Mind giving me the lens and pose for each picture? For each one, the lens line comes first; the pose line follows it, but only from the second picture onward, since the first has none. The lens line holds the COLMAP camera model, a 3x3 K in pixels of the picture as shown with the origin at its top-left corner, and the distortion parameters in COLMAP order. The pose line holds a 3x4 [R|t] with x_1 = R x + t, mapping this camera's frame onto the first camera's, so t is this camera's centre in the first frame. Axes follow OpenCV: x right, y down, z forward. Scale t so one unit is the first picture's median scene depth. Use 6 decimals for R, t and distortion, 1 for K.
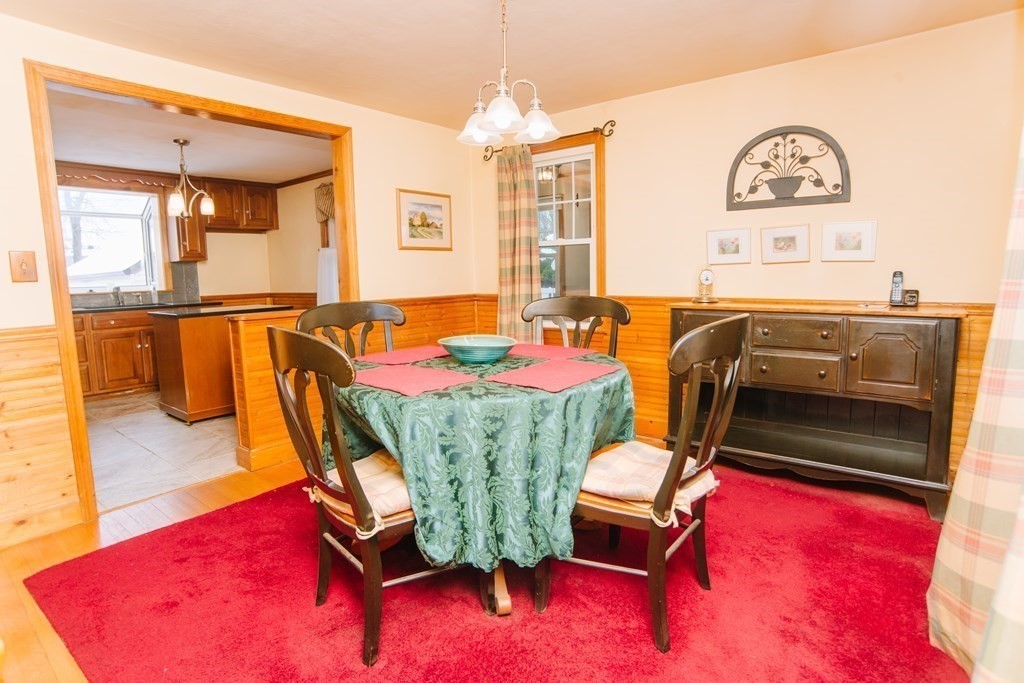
lens RADIAL K [[534.3, 0, 516.8], [0, 534.3, 332.5], [0, 0, 1]] dist [-0.101009, 0.046691]
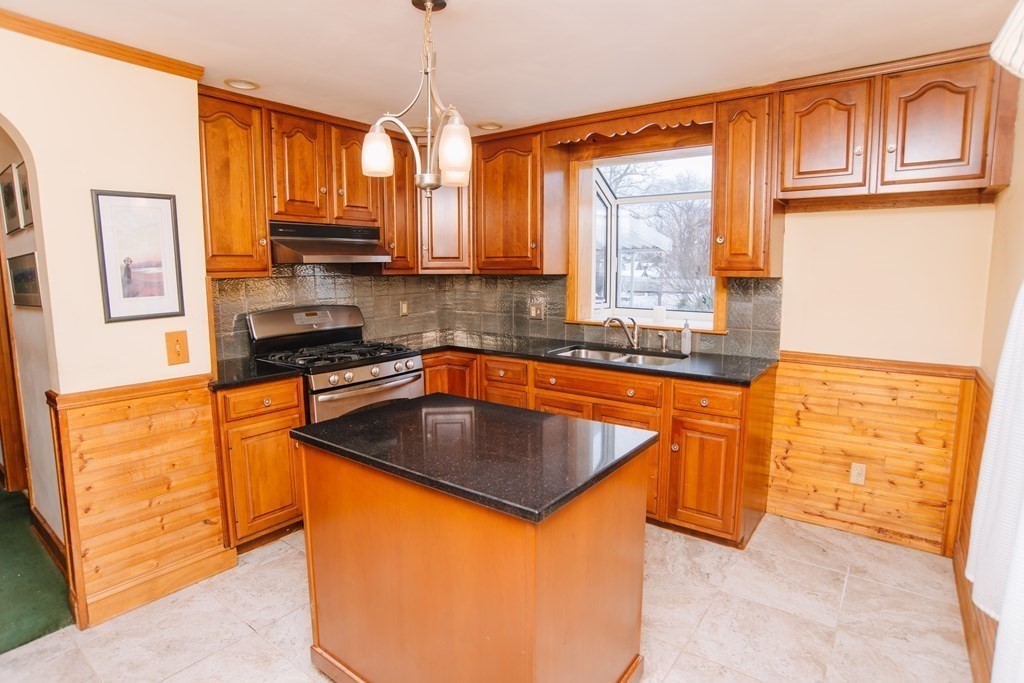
lens RADIAL K [[532.1, 0, 516.5], [0, 532.1, 333.1], [0, 0, 1]] dist [-0.100945, 0.047574]
pose [[0.024002, 0.139066, -0.989992, -0.162265], [-0.113459, 0.984258, 0.135510, -0.129860], [0.993253, 0.109071, 0.039403, 0.784197]]
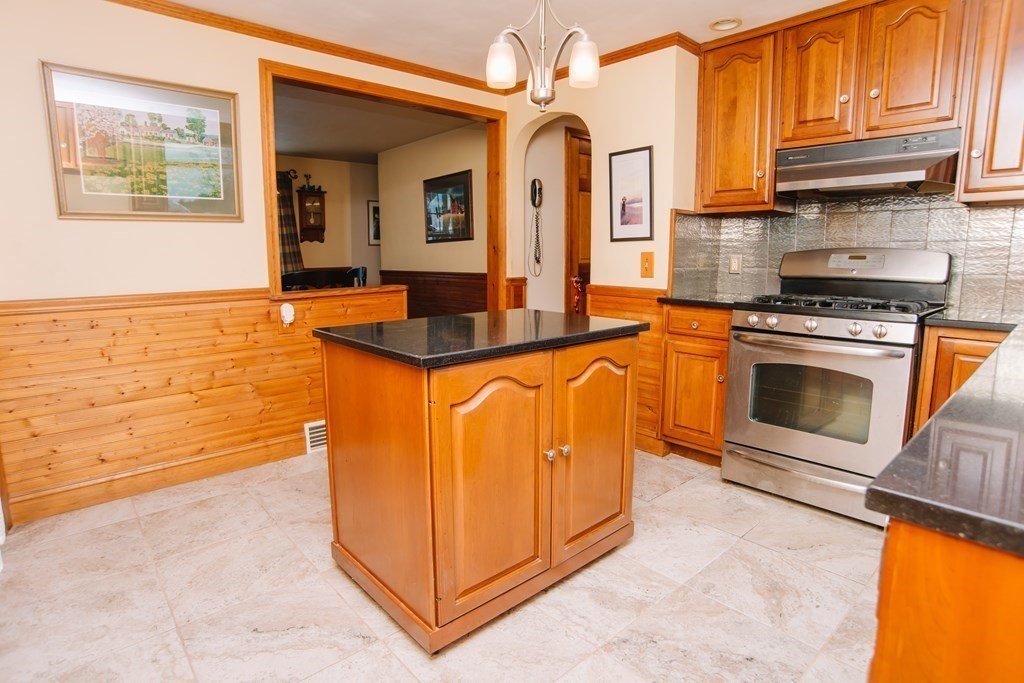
lens RADIAL K [[534.3, 0, 516.8], [0, 534.3, 332.5], [0, 0, 1]] dist [-0.101009, 0.046691]
pose [[-0.986262, -0.005512, 0.165094, -0.511098], [0.038013, 0.965047, 0.259307, -0.113063], [-0.160753, 0.262020, -0.951580, 1.079042]]
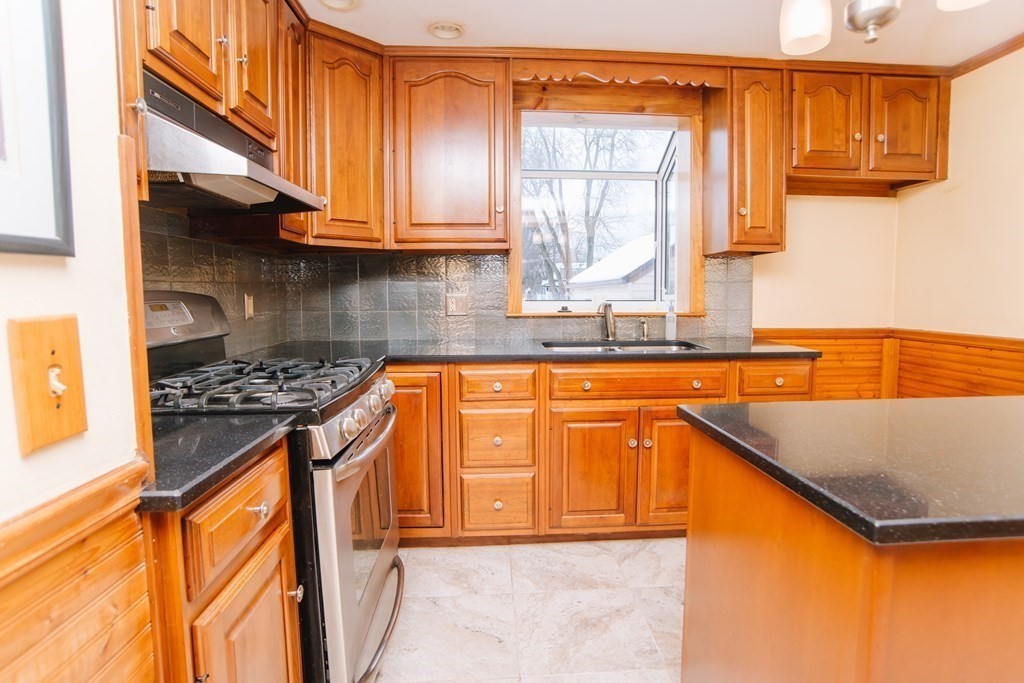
lens RADIAL K [[534.3, 0, 516.8], [0, 534.3, 332.5], [0, 0, 1]] dist [-0.101009, 0.046691]
pose [[0.662070, 0.073169, -0.745862, -0.418827], [-0.093924, 0.995477, 0.014284, -0.056523], [0.743533, 0.060598, 0.665948, 0.547598]]
